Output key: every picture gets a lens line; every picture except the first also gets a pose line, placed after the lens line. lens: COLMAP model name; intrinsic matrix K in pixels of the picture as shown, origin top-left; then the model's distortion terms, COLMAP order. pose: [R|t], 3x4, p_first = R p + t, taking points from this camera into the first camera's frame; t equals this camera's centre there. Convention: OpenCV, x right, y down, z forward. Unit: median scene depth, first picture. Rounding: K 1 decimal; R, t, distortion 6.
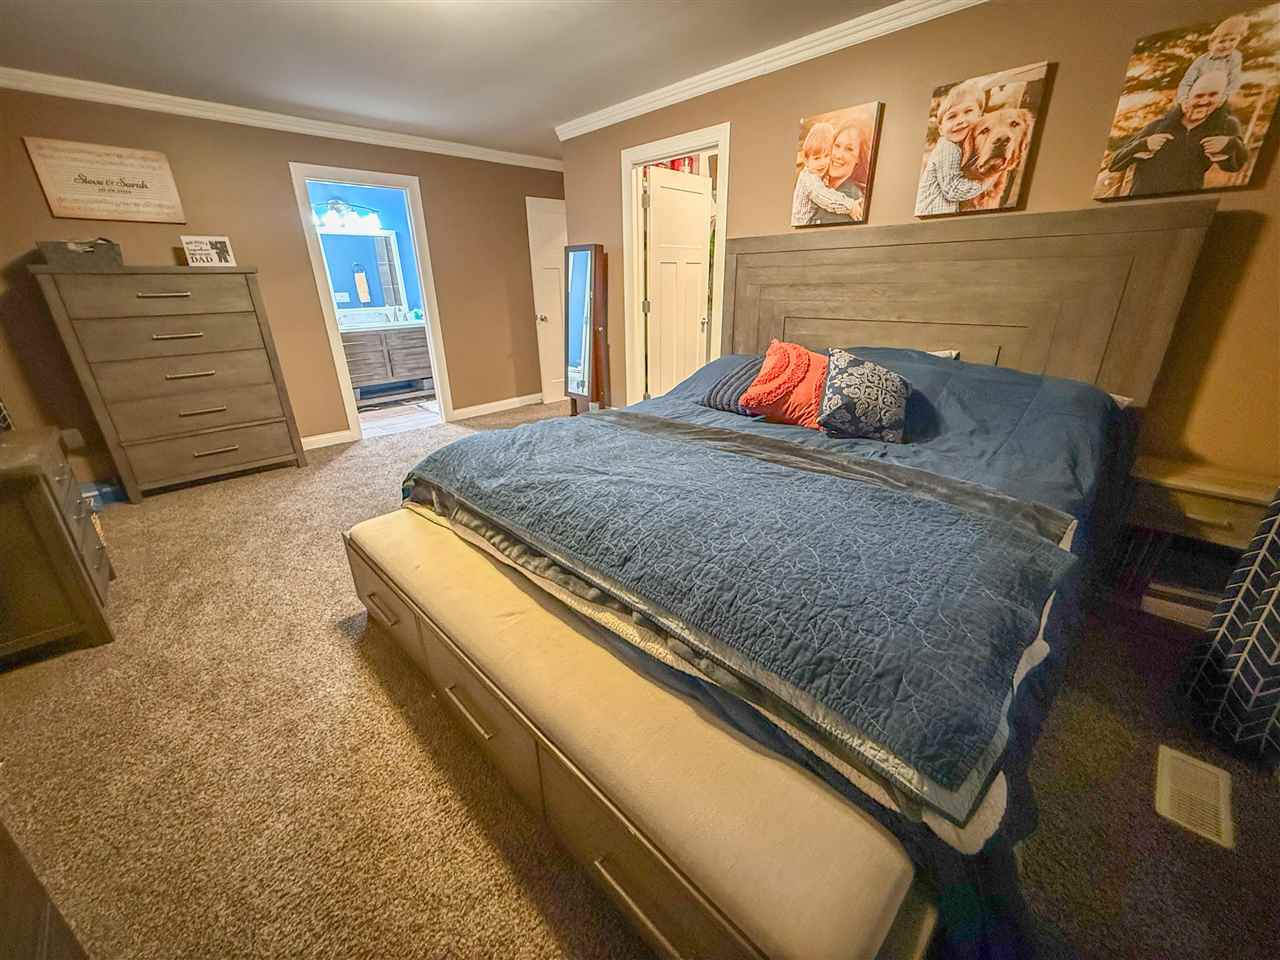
lens RADIAL K [[506.8, 0, 637.8], [0, 506.8, 480.2], [0, 0, 1]] dist [-0.000026, -0.000167]
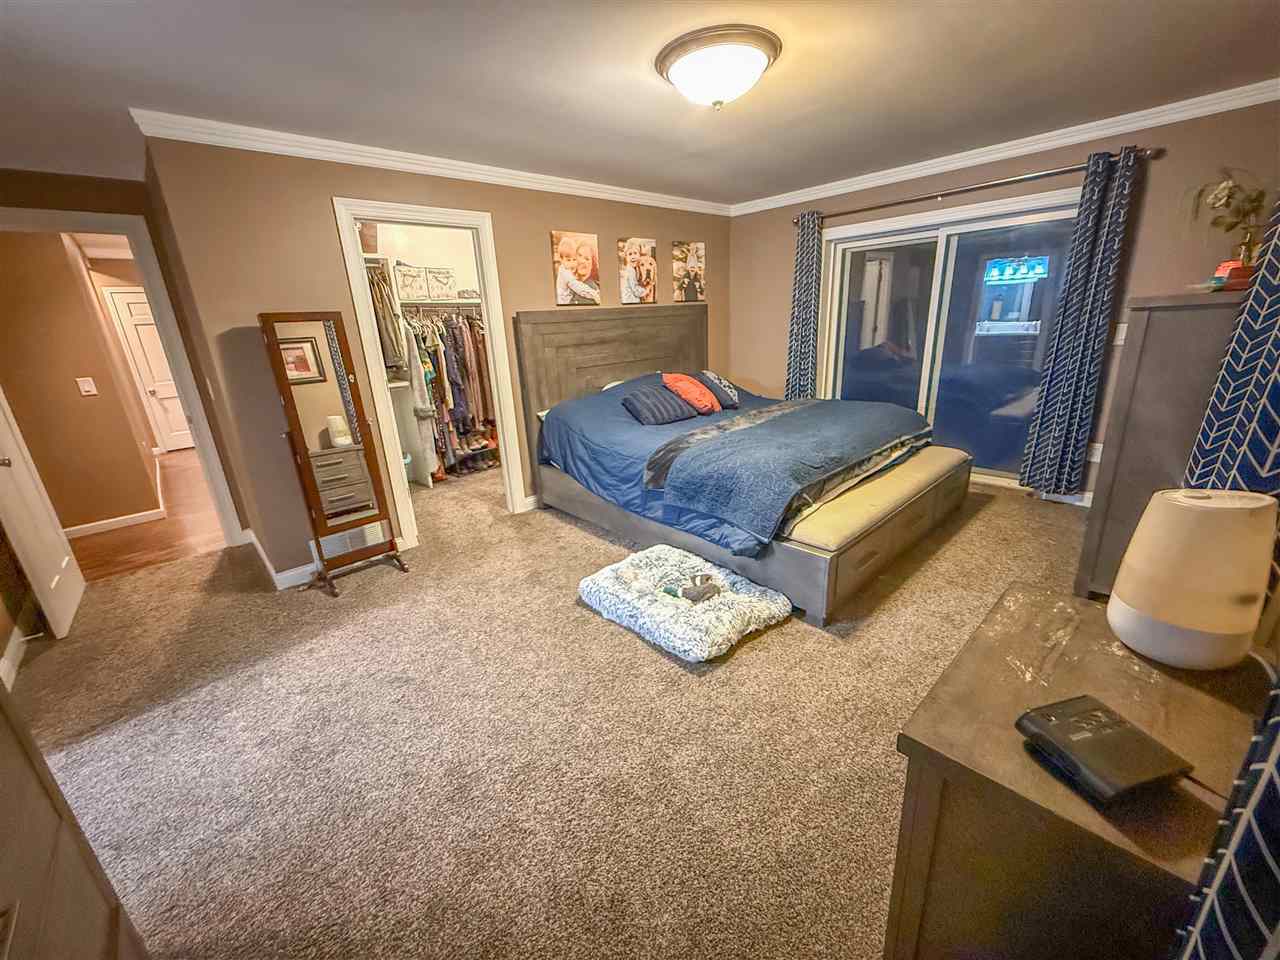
lens RADIAL K [[506.8, 0, 637.8], [0, 506.8, 480.2], [0, 0, 1]] dist [-0.000026, -0.000167]
pose [[0.027917, -0.297843, 0.954206, -1.430243], [0.411024, 0.873569, 0.260648, -0.457954], [-0.911197, 0.384925, 0.146809, 1.014359]]
